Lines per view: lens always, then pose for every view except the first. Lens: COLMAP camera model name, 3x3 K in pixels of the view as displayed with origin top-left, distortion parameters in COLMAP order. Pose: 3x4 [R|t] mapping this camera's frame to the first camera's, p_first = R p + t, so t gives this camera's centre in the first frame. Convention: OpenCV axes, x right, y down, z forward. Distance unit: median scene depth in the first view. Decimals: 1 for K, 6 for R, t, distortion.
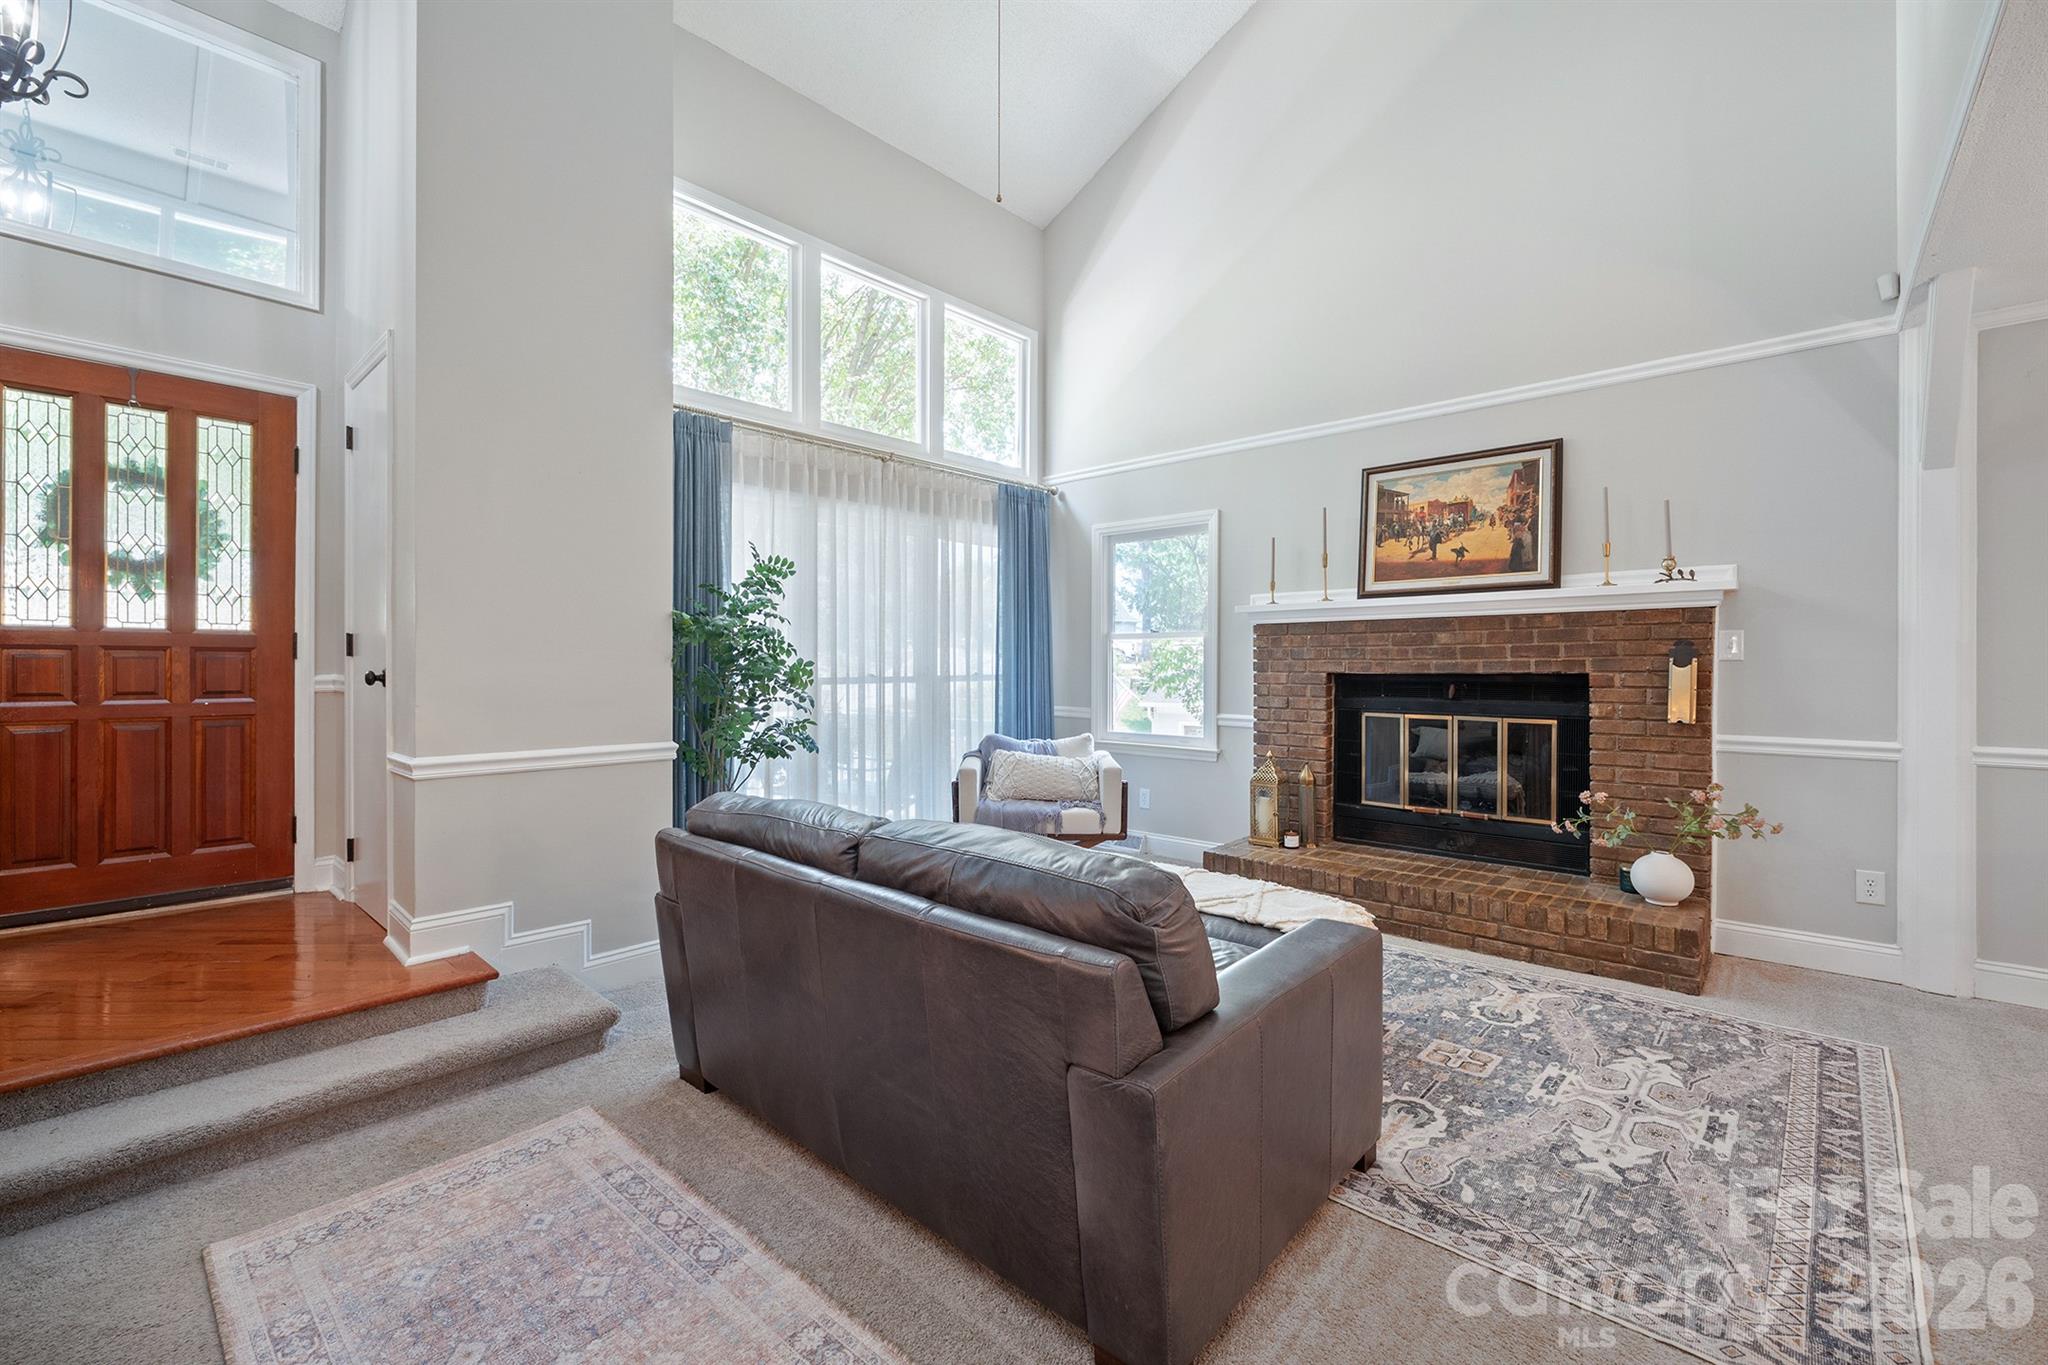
lens RADIAL K [[860.7, 0, 1026.0], [0, 860.7, 665.4], [0, 0, 1]] dist [-0.008707, 0.000084]
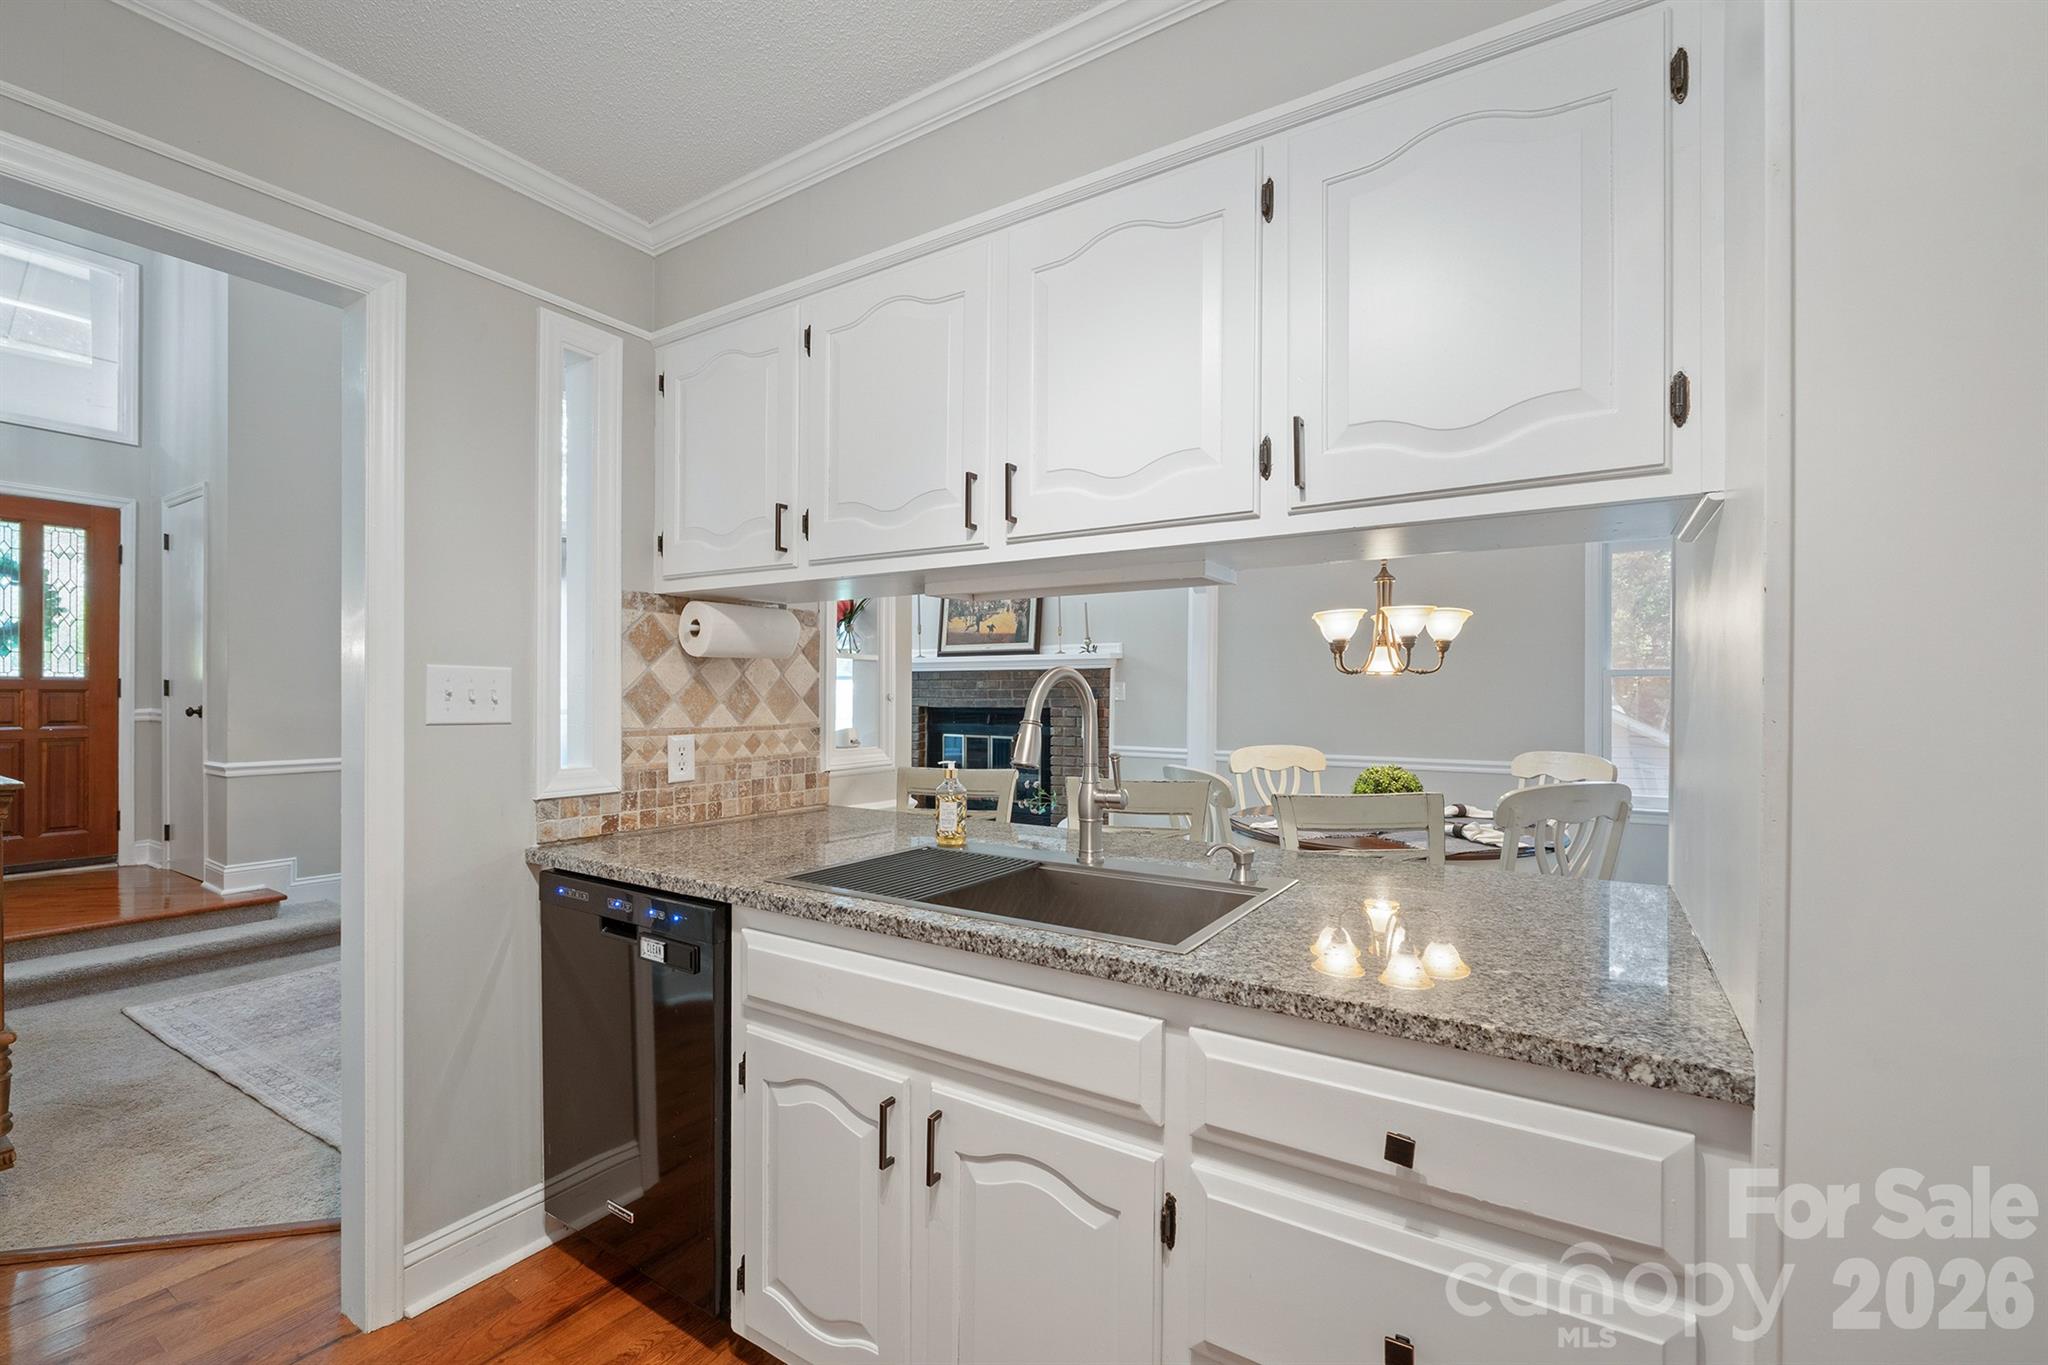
lens RADIAL K [[860.7, 0, 1021.0], [0, 860.7, 694.8], [0, 0, 1]] dist [-0.008707, 0.000084]
pose [[0.985372, 0.003186, 0.170387, 0.351194], [-0.003898, 0.999985, 0.003847, -0.022613], [-0.170372, -0.004455, 0.985370, -0.612704]]
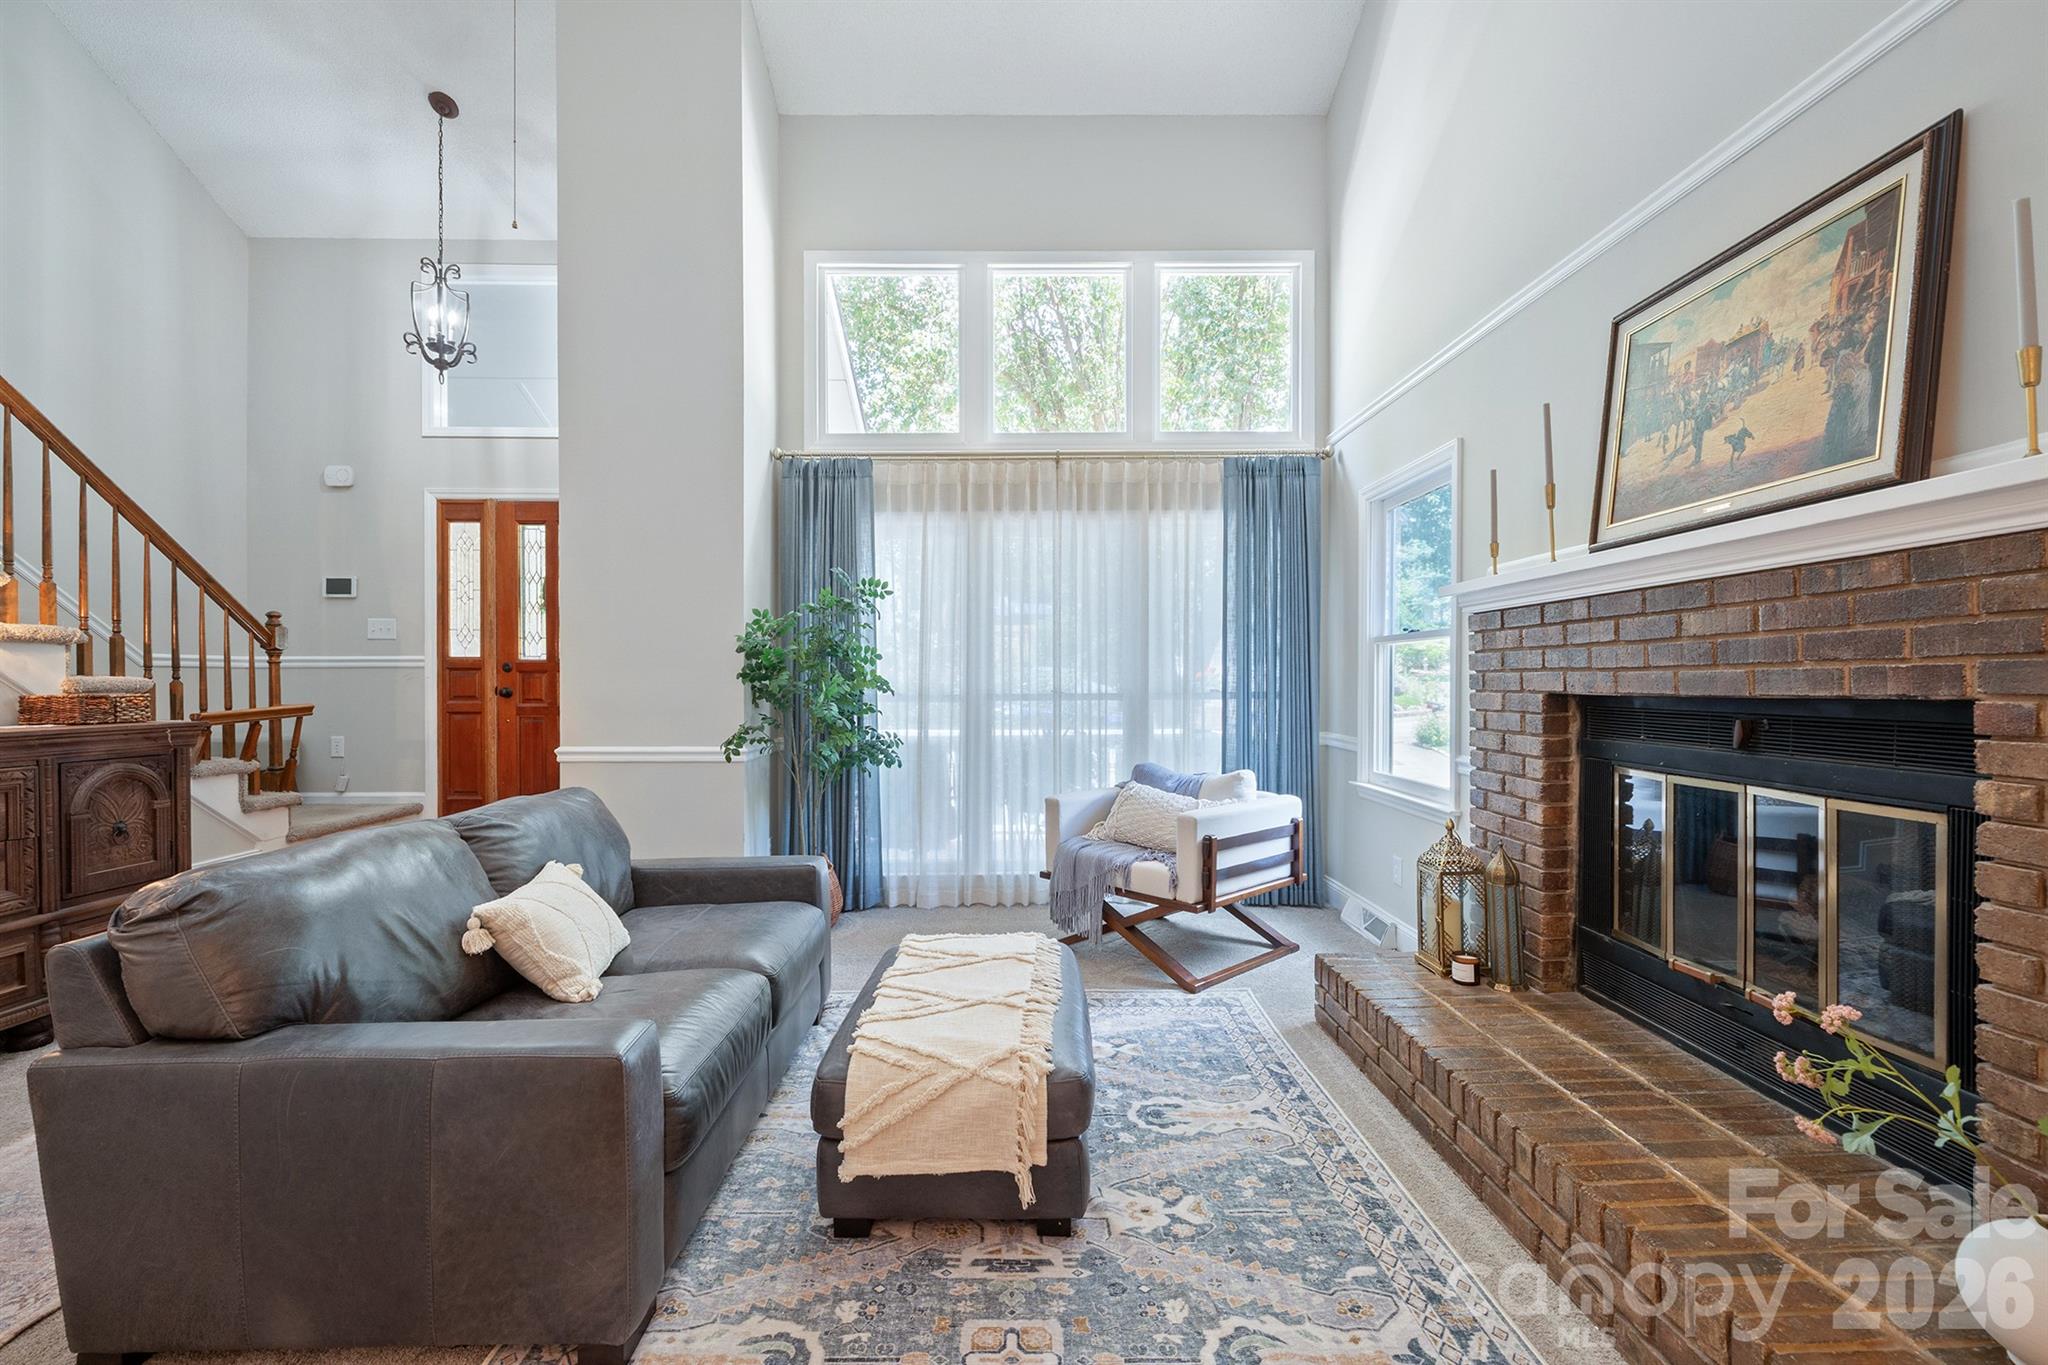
lens RADIAL K [[860.7, 0, 1022.5], [0, 860.7, 691.0], [0, 0, 1]] dist [-0.008707, 0.000084]
pose [[0.680586, 0.007534, -0.732629, 0.689450], [0.004318, 0.999889, 0.014293, -0.002786], [0.732655, -0.012891, 0.680478, 0.457366]]
